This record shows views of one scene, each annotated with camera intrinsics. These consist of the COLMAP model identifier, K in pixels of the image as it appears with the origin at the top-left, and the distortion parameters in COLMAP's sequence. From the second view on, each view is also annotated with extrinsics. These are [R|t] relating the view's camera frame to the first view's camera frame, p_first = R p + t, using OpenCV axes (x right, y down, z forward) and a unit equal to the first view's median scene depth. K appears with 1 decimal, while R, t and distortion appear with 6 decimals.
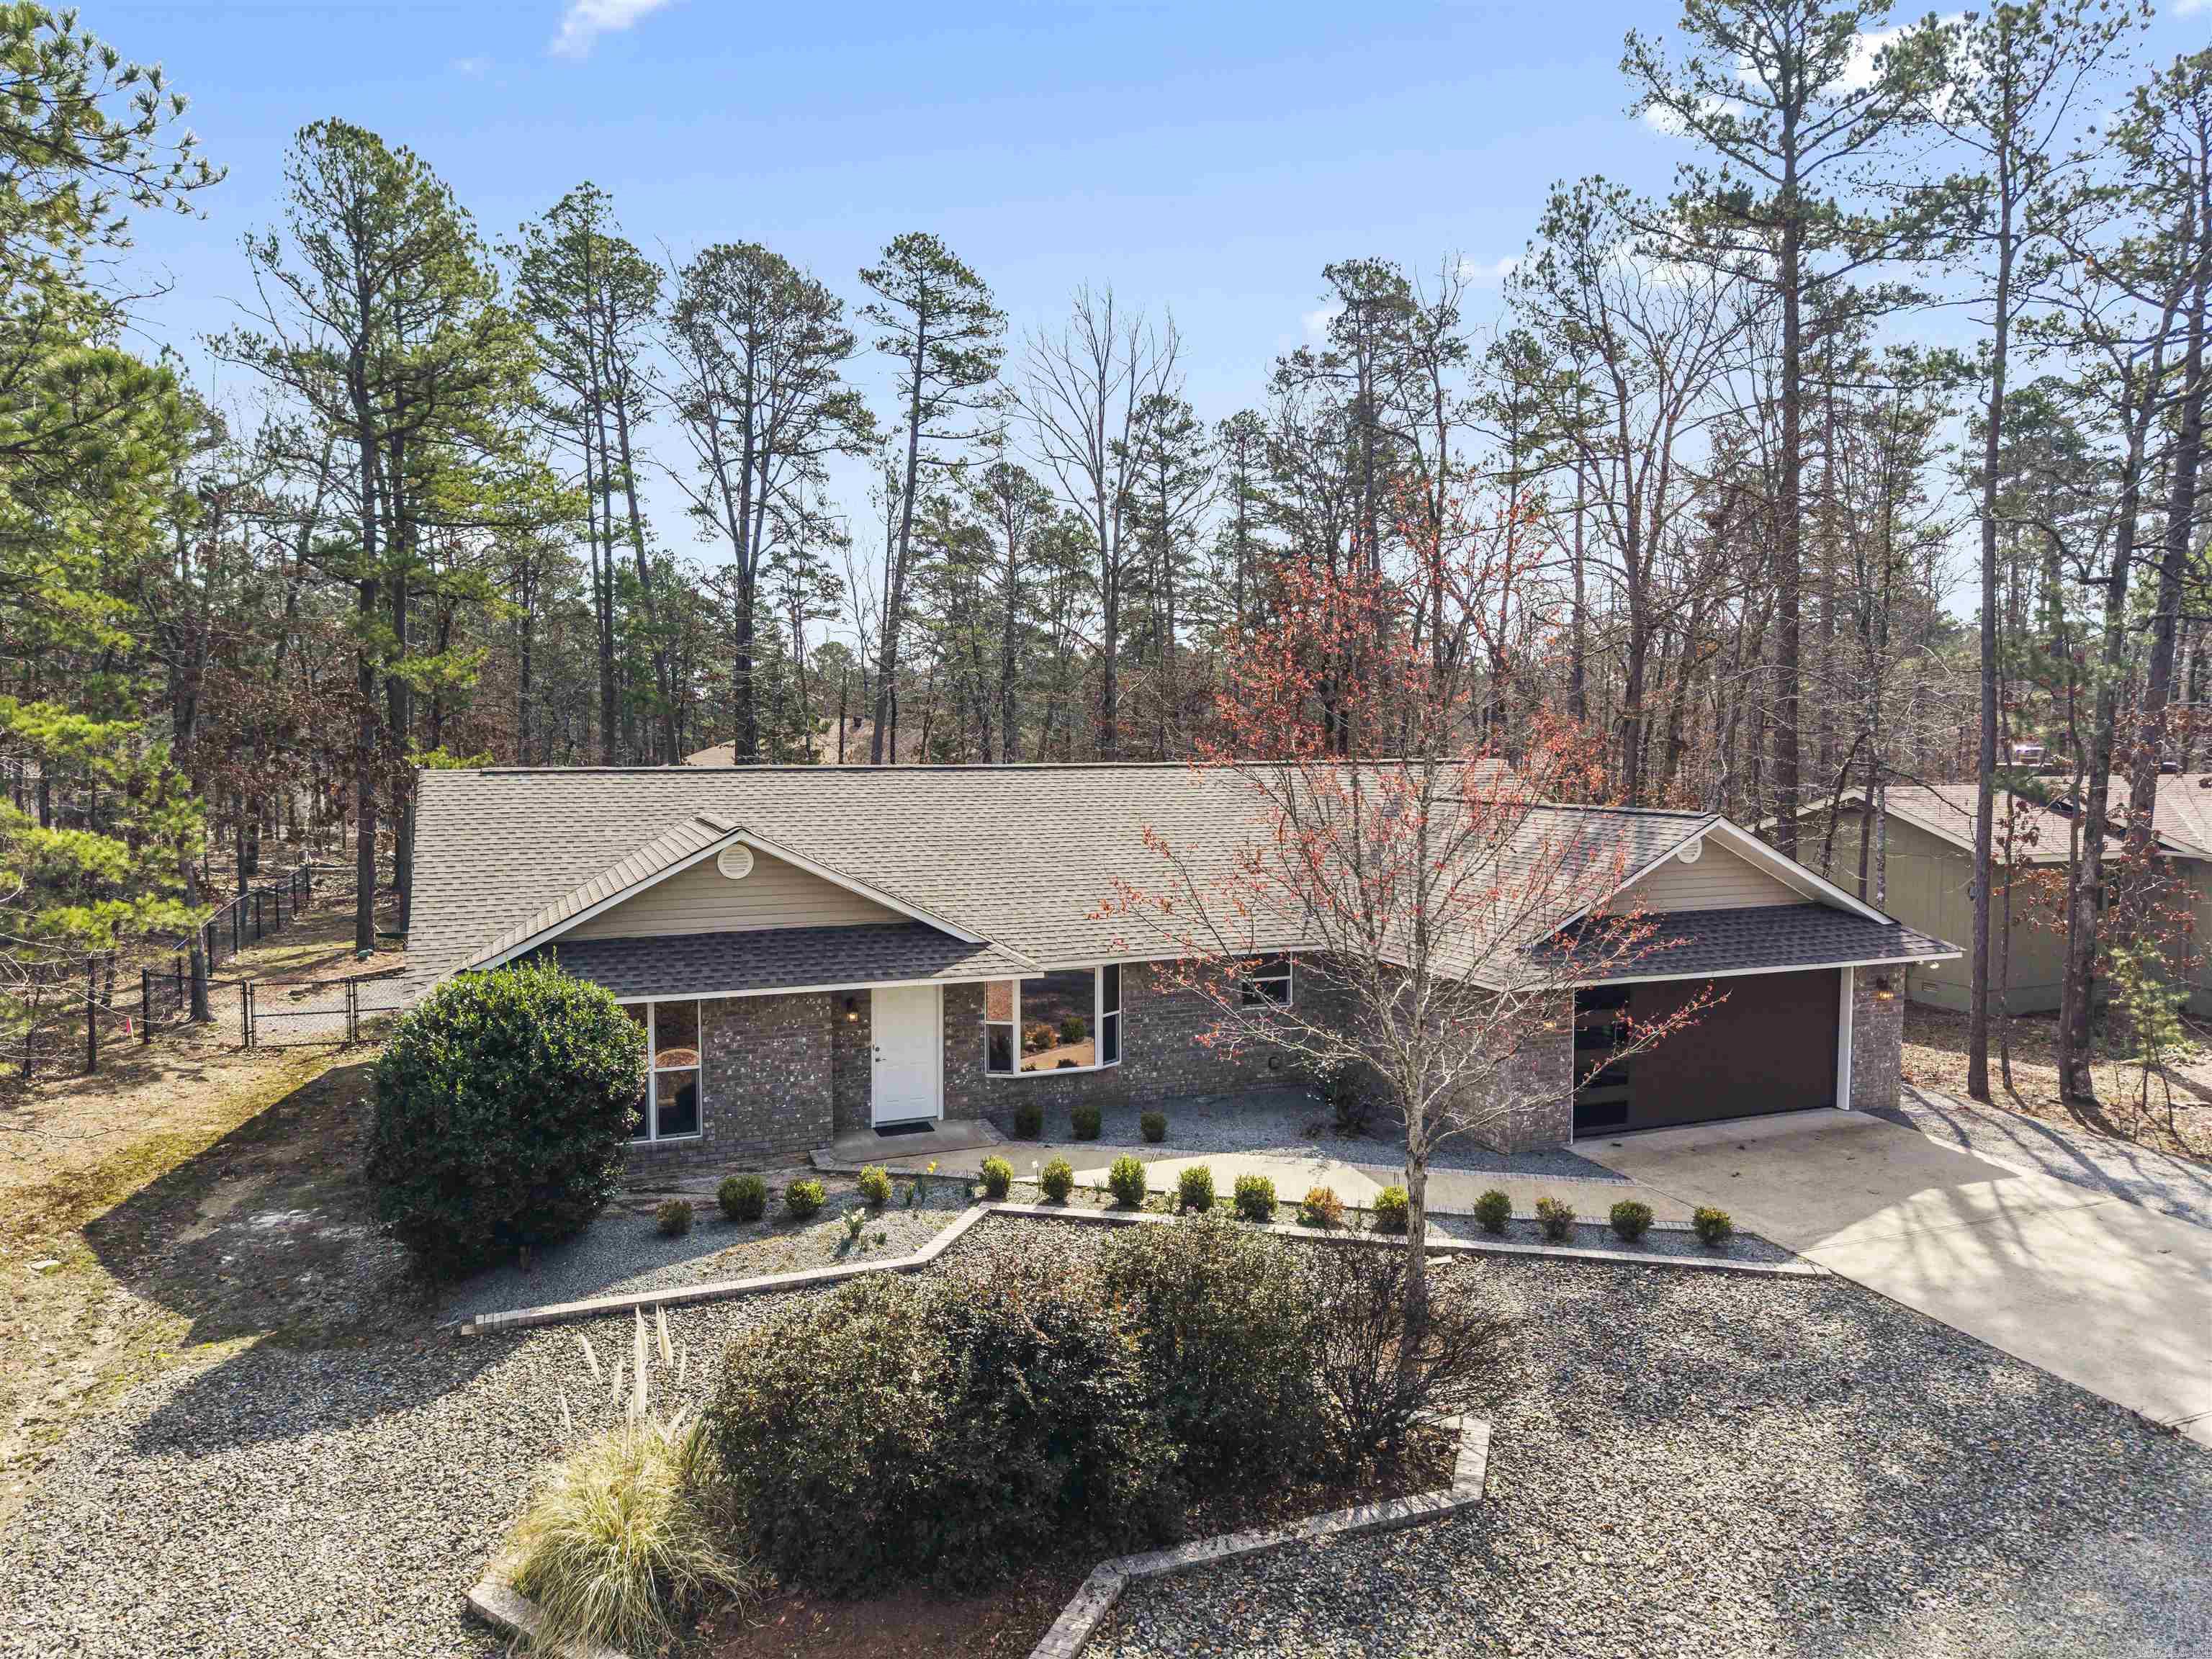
lens RADIAL K [[1479.9, 0, 1098.9], [0, 1479.9, 829.8], [0, 0, 1]] dist [0.035736, -0.051414]
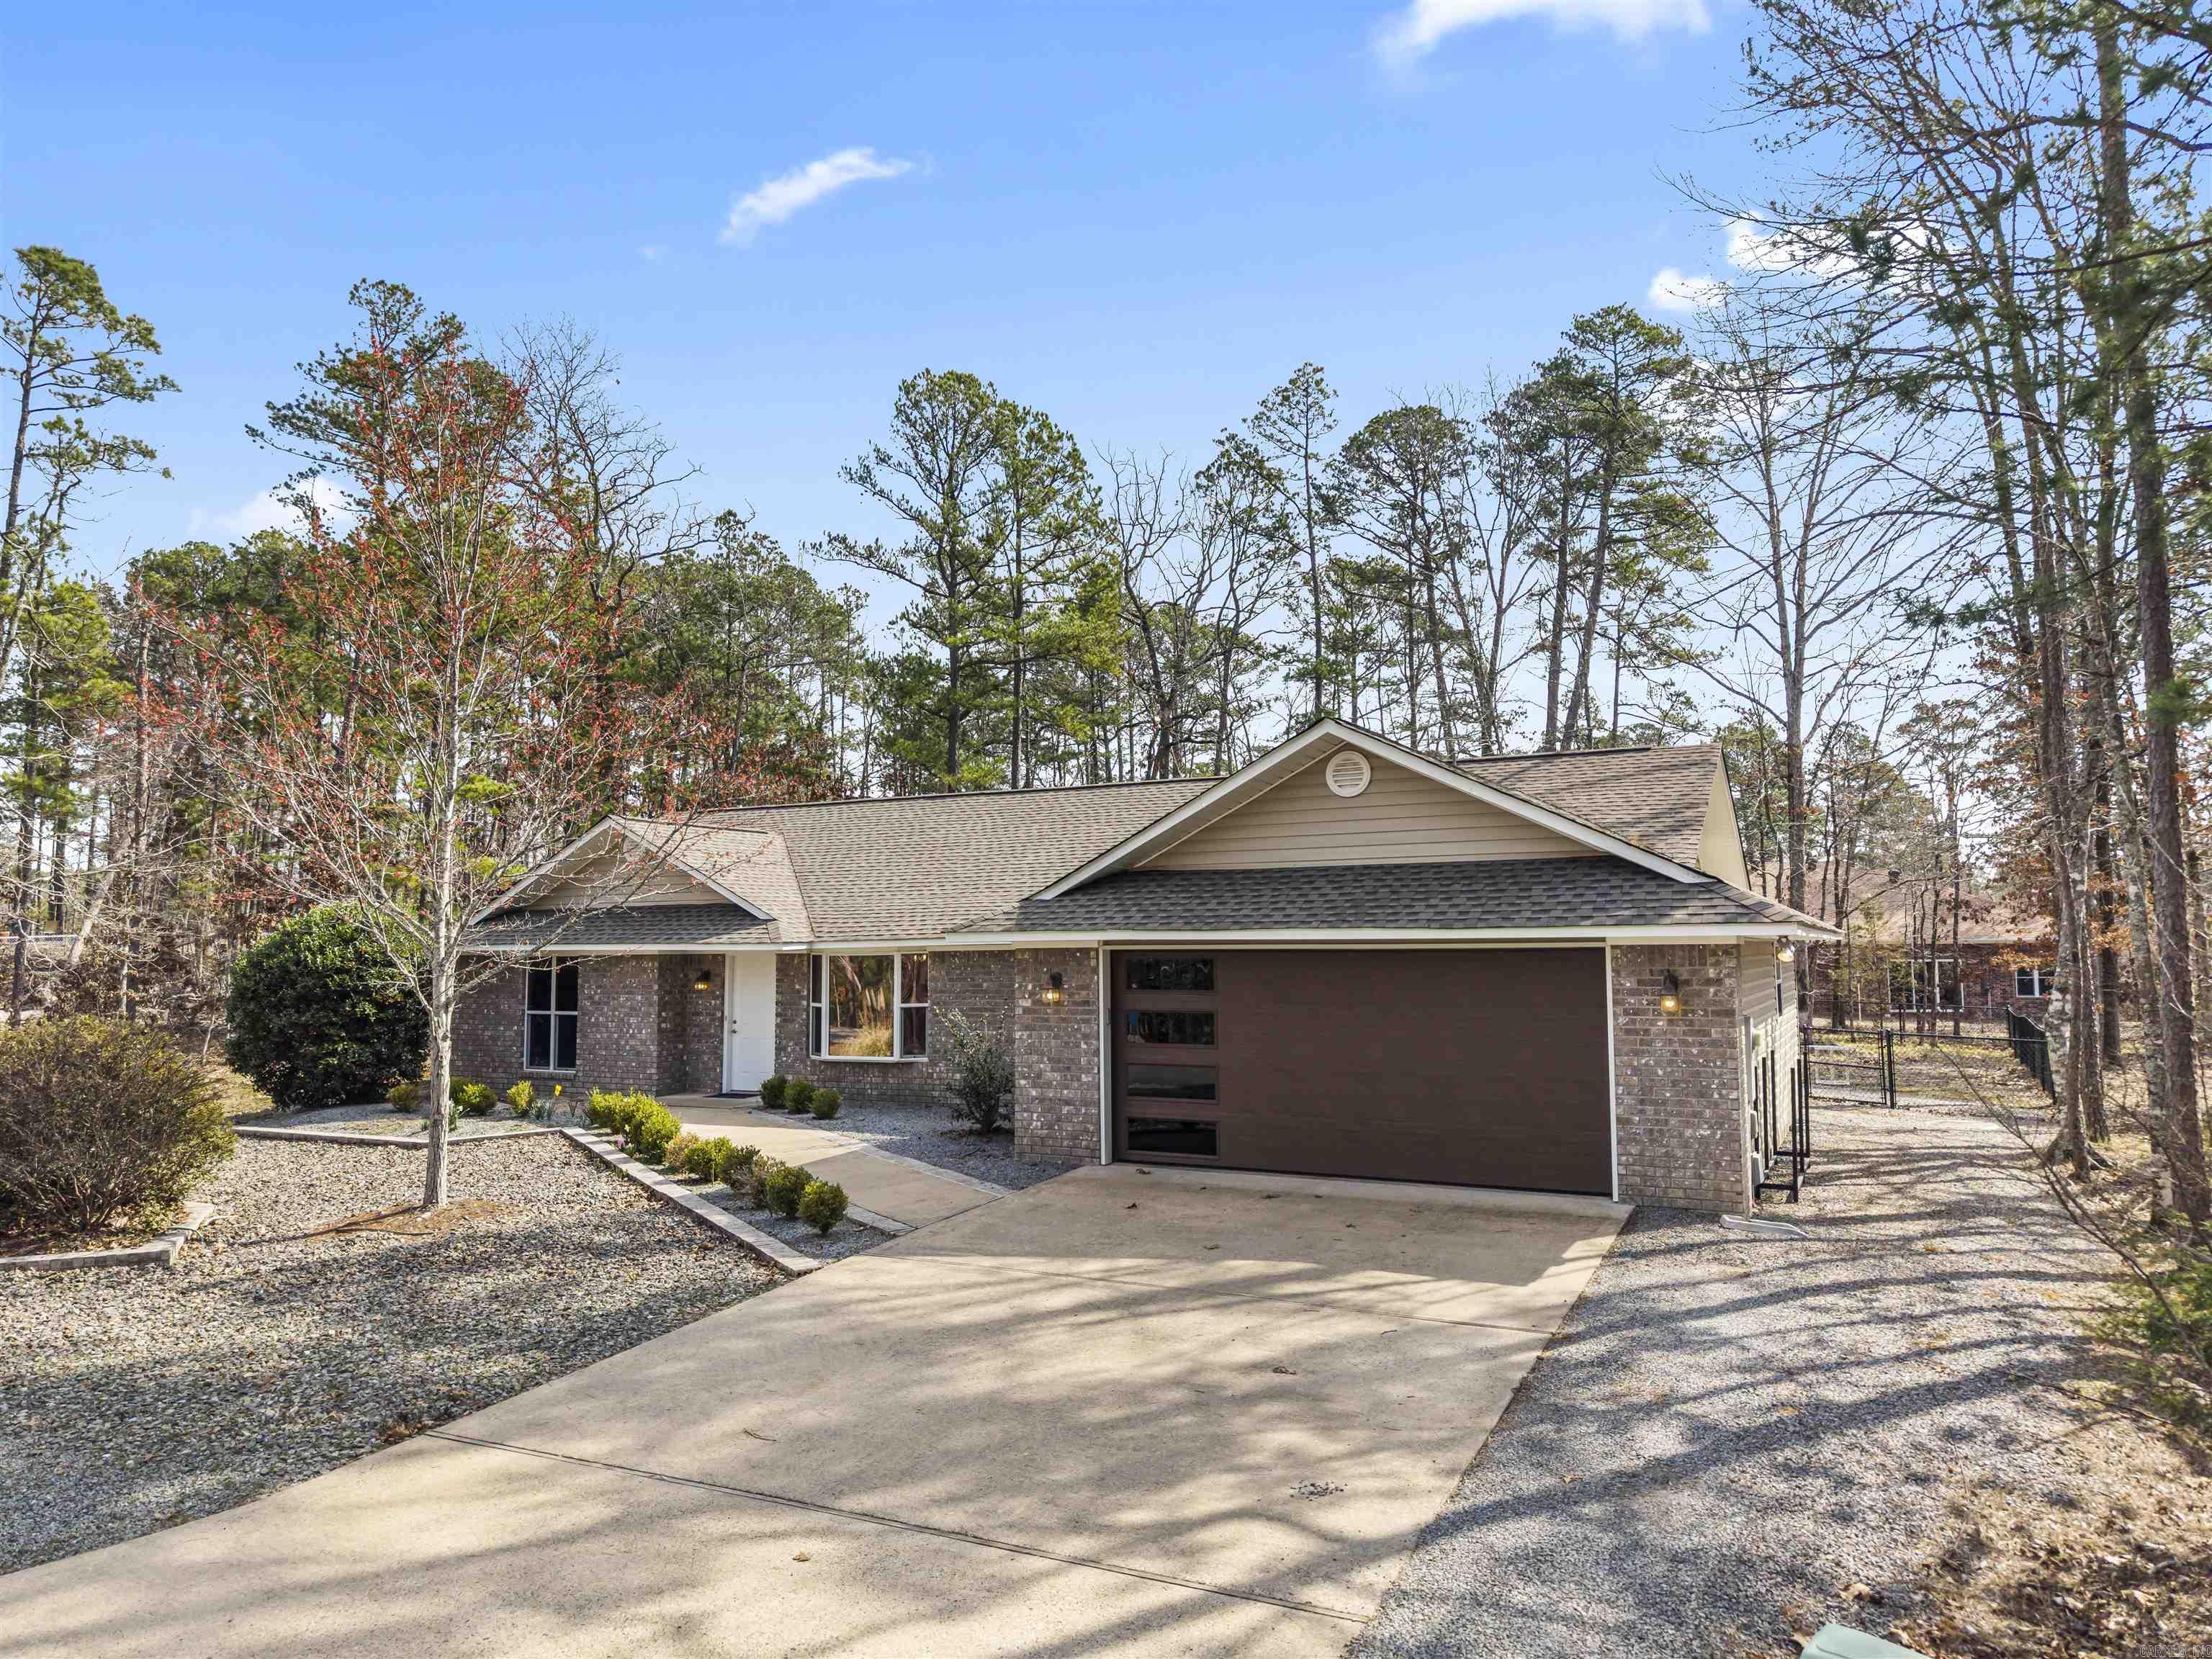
lens RADIAL K [[1473.8, 0, 1107.0], [0, 1473.8, 826.0], [0, 0, 1]] dist [0.005901, -0.005102]
pose [[0.657164, -0.067280, -0.750739, 1.017822], [-0.042063, 0.991183, -0.125648, 0.154391], [0.752573, 0.114150, 0.648540, 0.572593]]
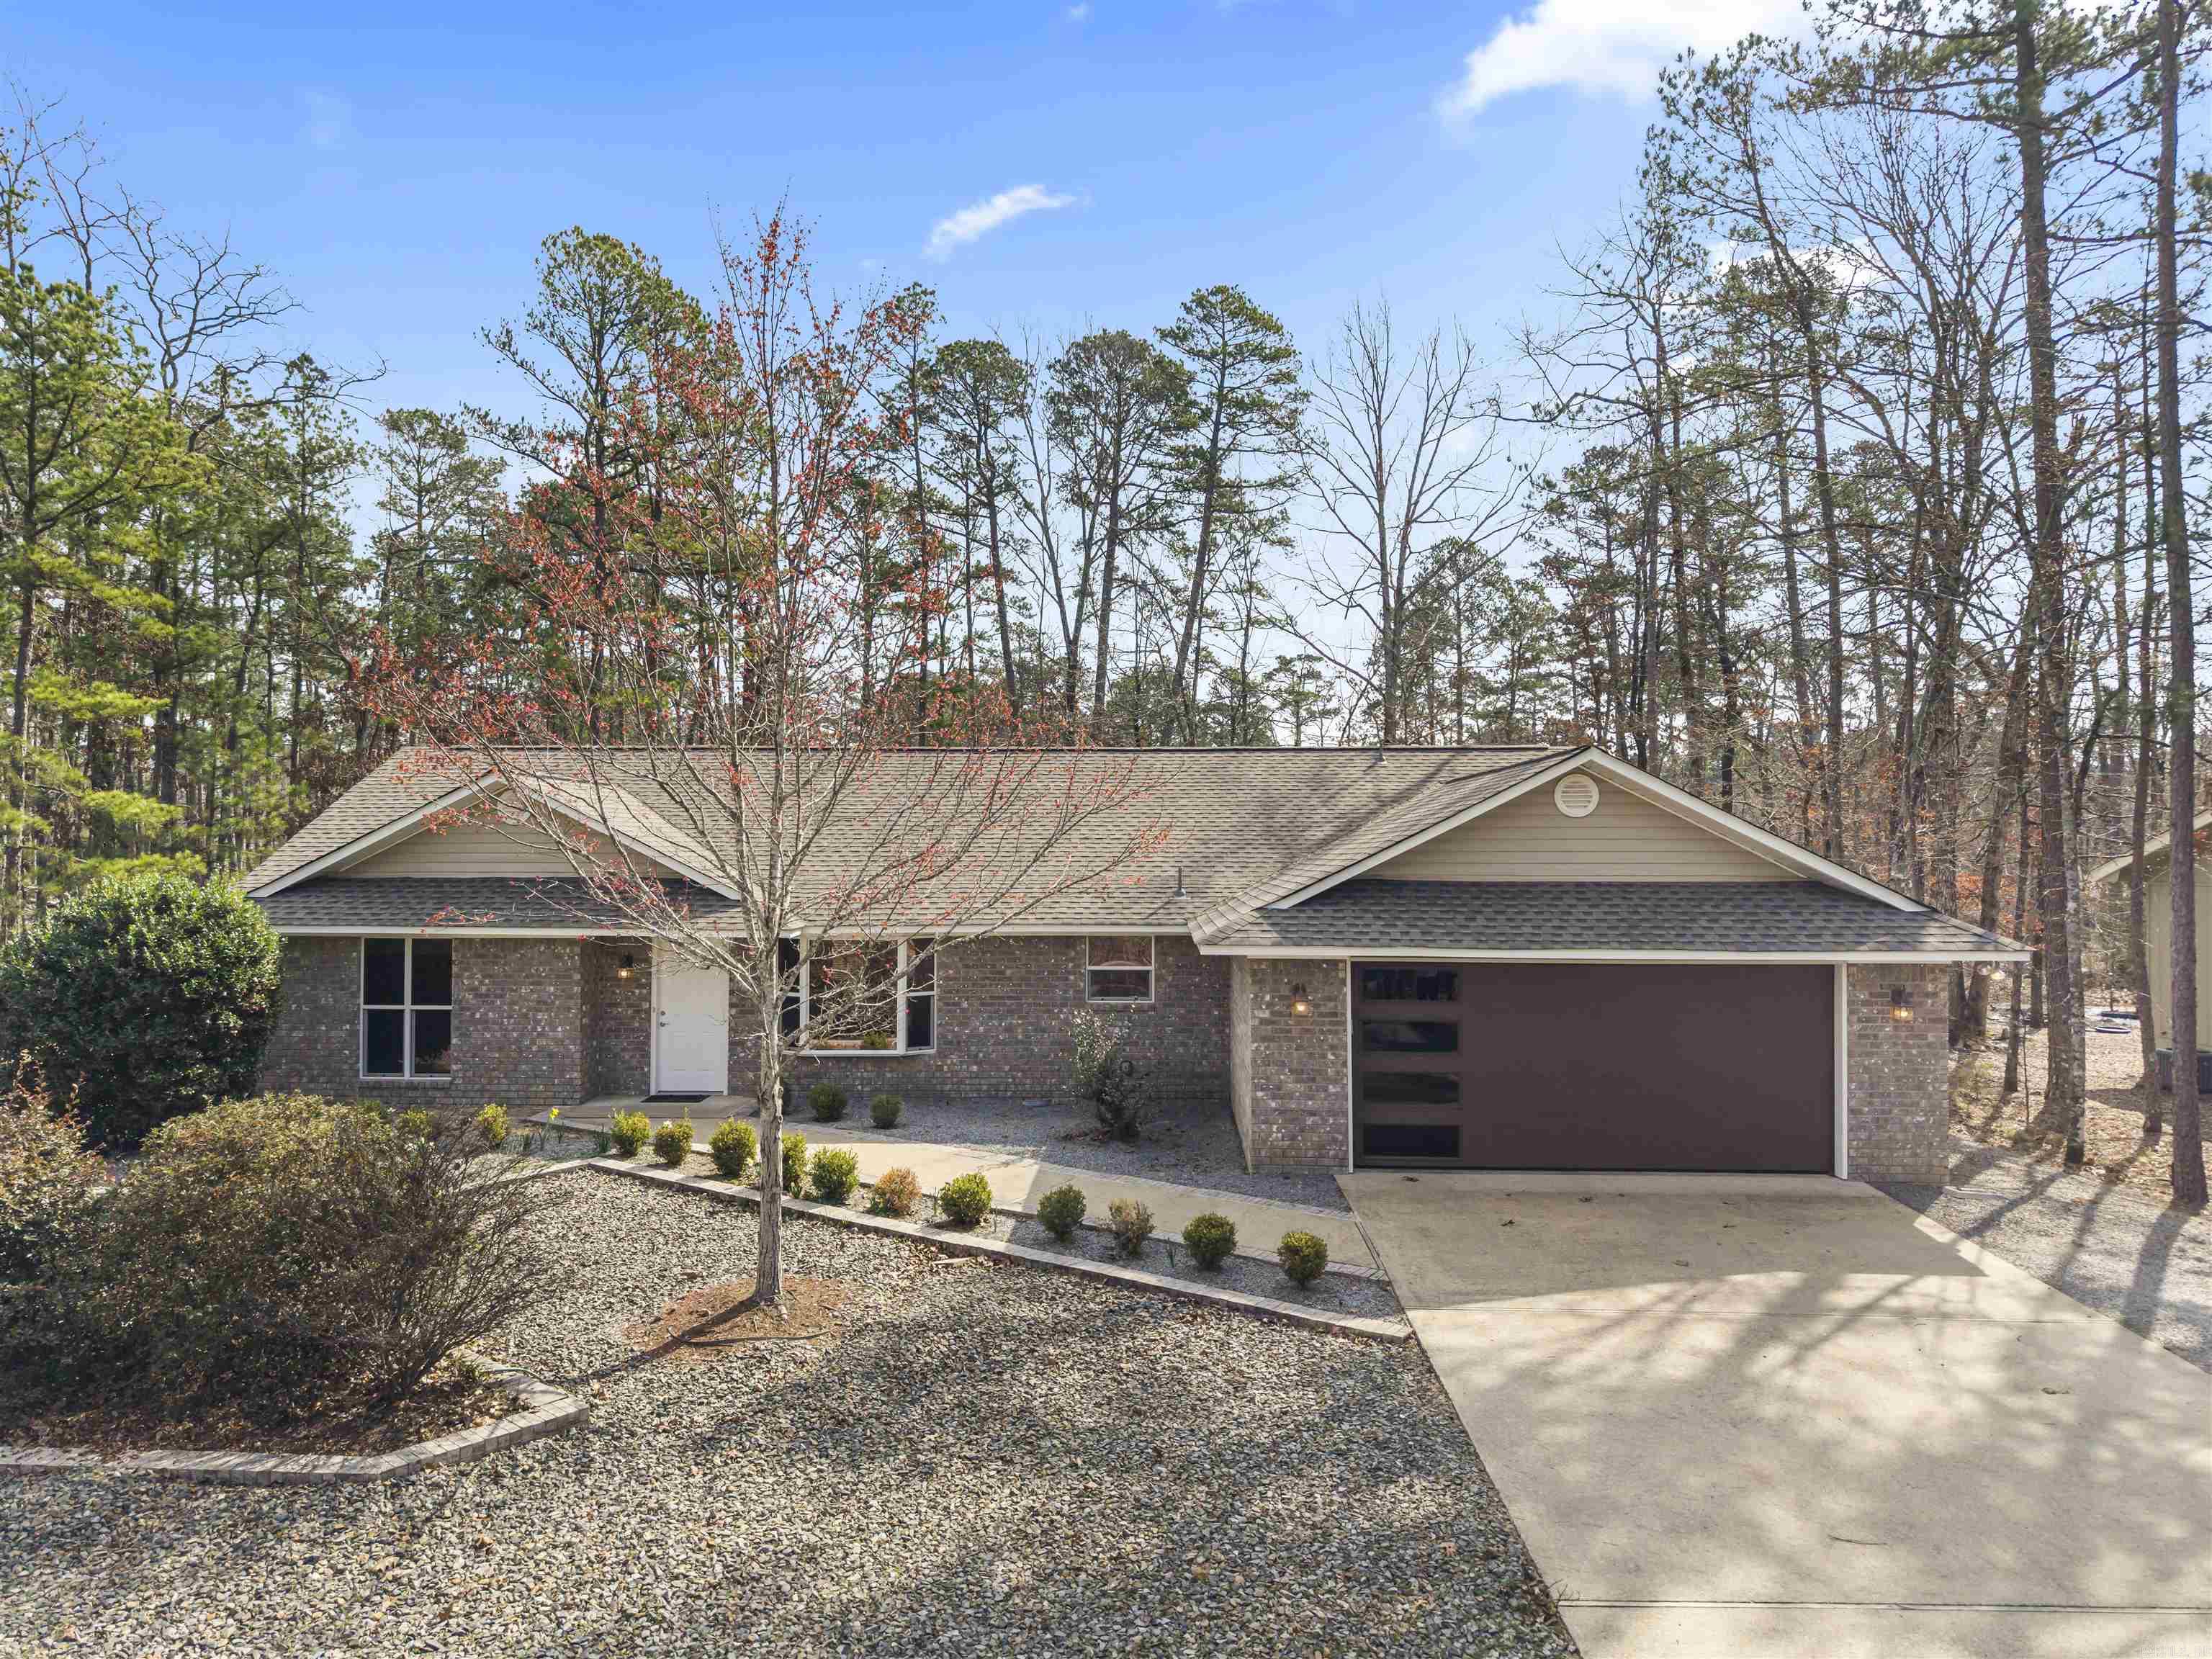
lens RADIAL K [[1464.8, 0, 1100.5], [0, 1464.8, 845.0], [0, 0, 1]] dist [0.001928, 0.001430]
pose [[0.917998, 0.001846, -0.396581, 0.567985], [-0.030422, 0.997370, -0.065778, 0.110850], [0.395416, 0.072449, 0.915640, 0.287785]]
